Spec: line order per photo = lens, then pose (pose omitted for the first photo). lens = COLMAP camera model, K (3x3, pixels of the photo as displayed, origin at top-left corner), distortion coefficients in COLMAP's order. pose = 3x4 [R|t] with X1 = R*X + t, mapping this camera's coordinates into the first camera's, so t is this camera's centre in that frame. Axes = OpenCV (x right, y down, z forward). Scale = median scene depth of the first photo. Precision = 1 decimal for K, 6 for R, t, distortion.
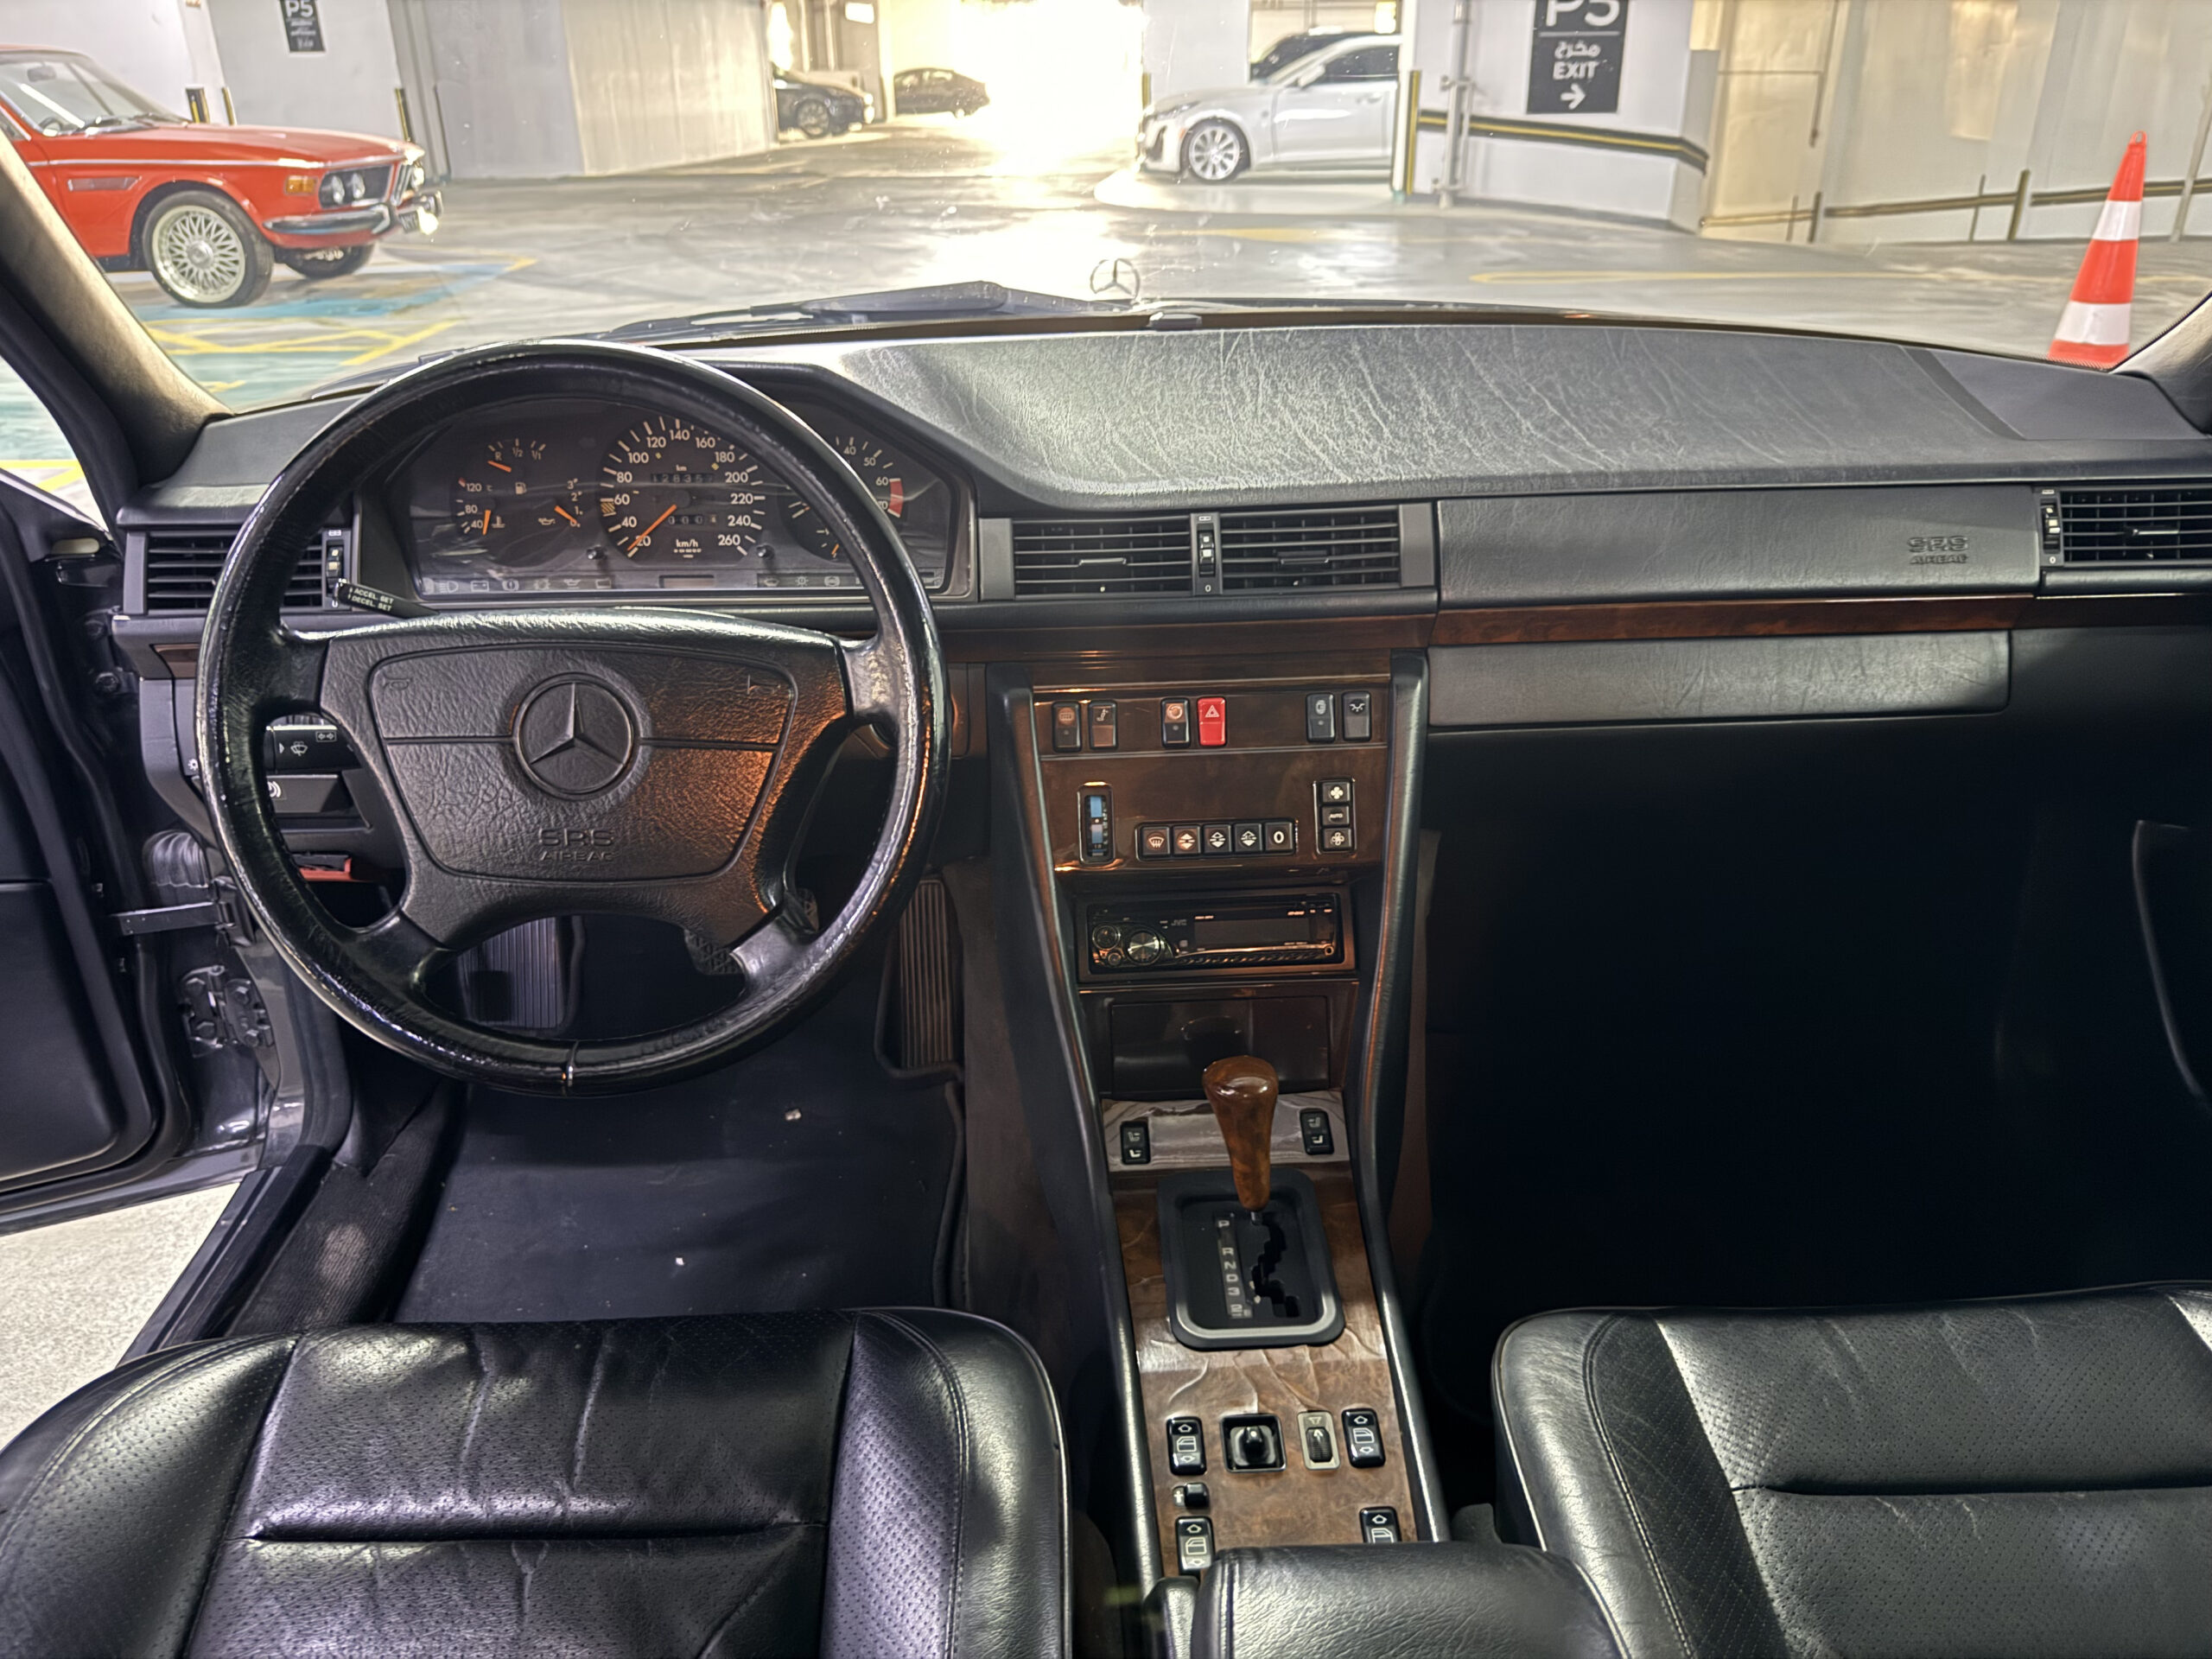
lens RADIAL K [[1577.8, 0, 1106.0], [0, 1577.8, 829.5], [0, 0, 1]] dist [0.087826, -0.190206]
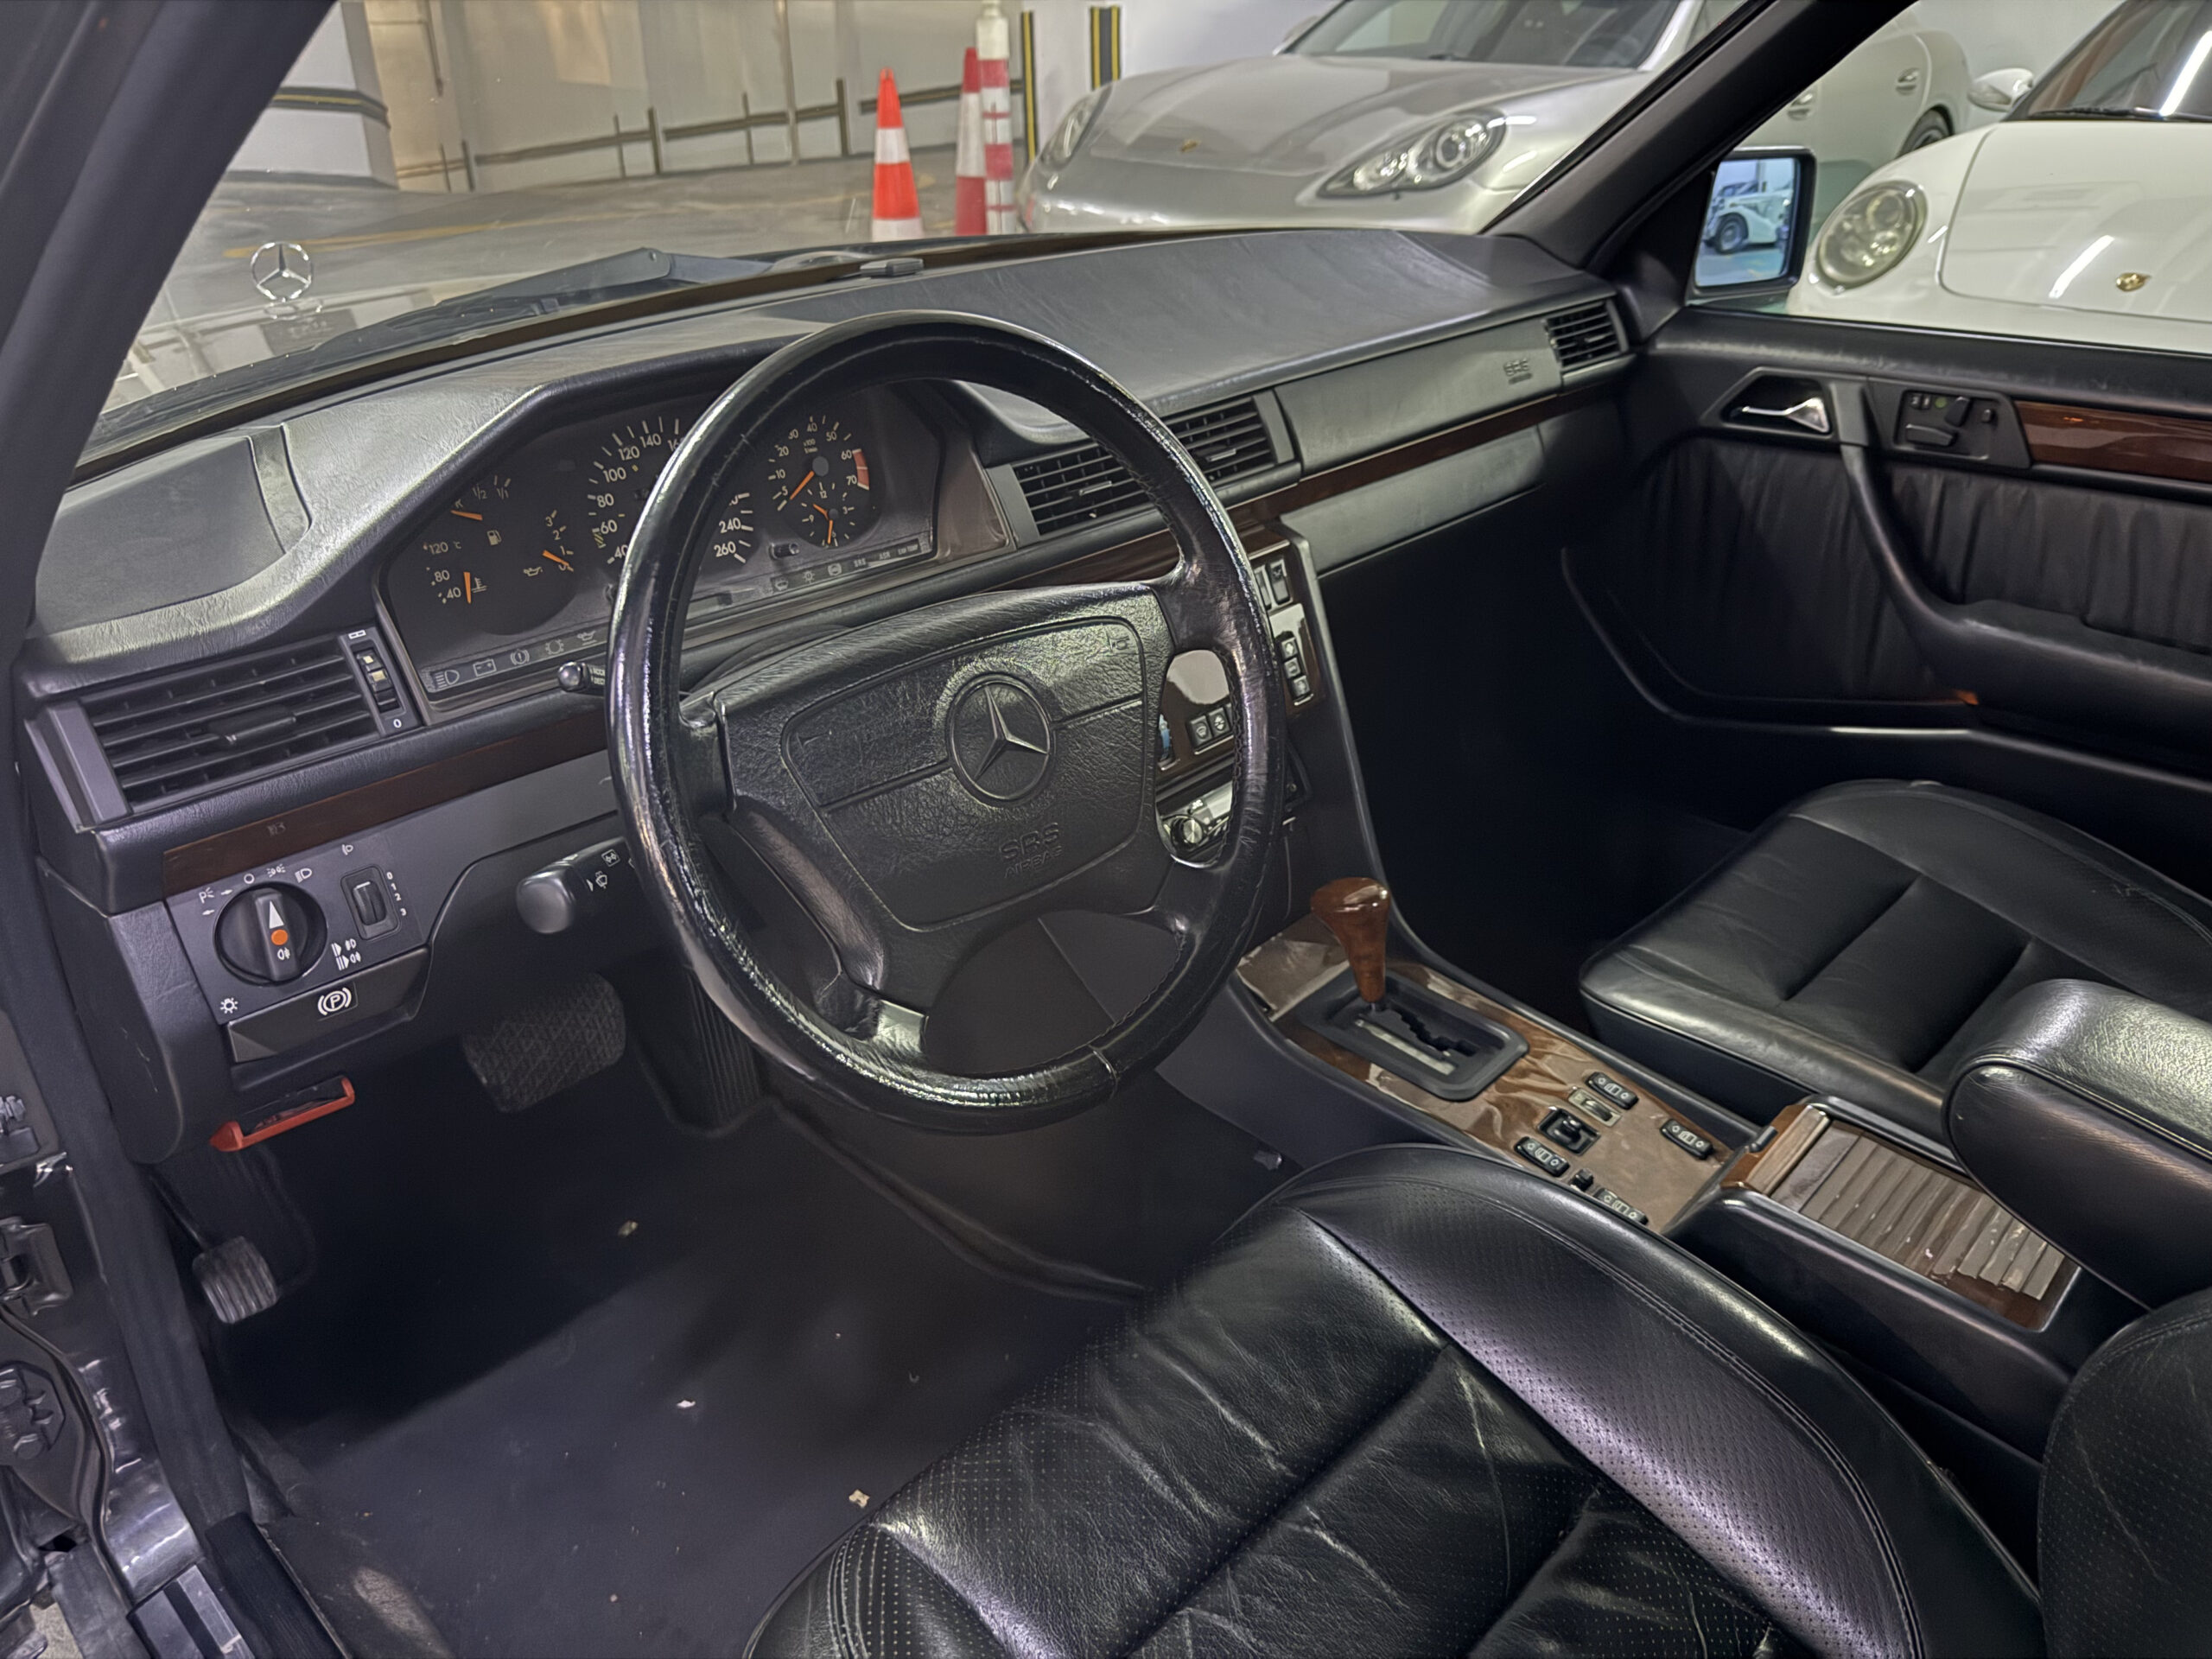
lens RADIAL K [[1593.9, 0, 1111.3], [0, 1593.9, 810.2], [0, 0, 1]] dist [0.072237, -0.103125]
pose [[0.710117, -0.307677, 0.633300, -0.703231], [0.300932, 0.945801, 0.122067, -0.089488], [-0.636533, 0.103898, 0.764219, 0.196169]]
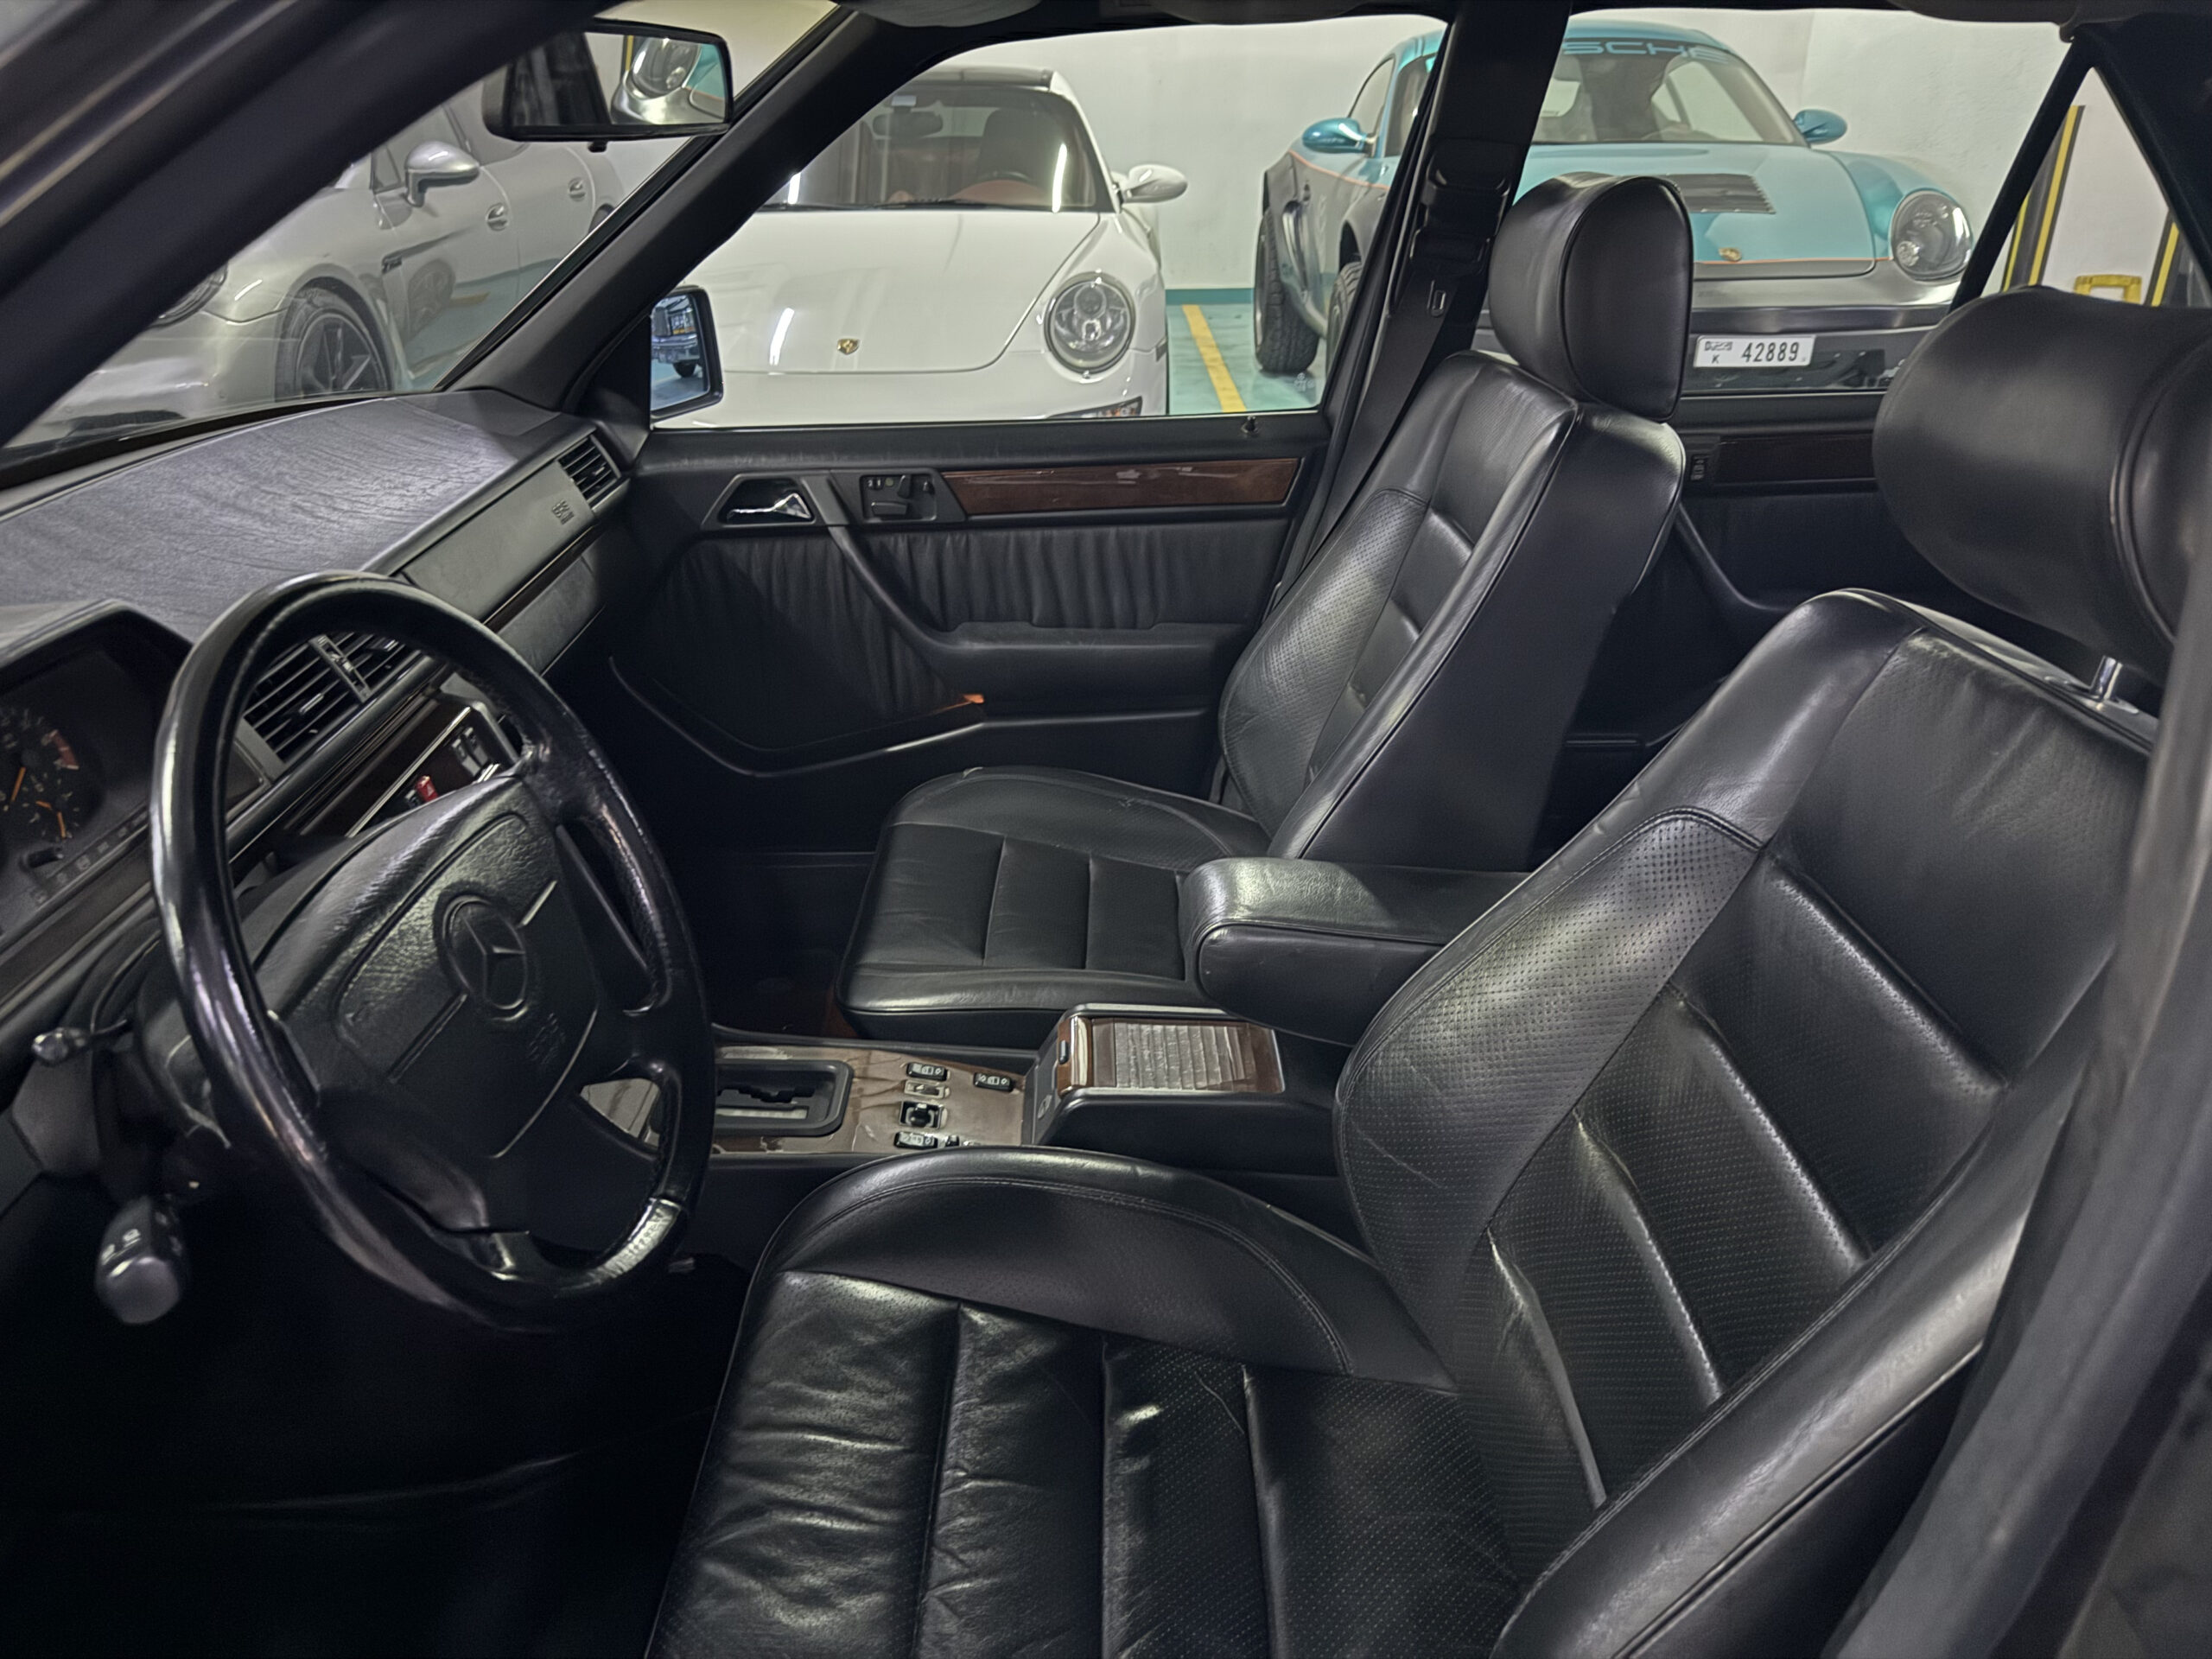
lens RADIAL K [[1577.8, 0, 1106.0], [0, 1577.8, 829.5], [0, 0, 1]] dist [0.087826, -0.190206]
pose [[0.009554, -0.412953, 0.910702, -0.931442], [0.436209, 0.821241, 0.367811, -0.250987], [-0.899795, 0.393743, 0.187980, 0.367784]]
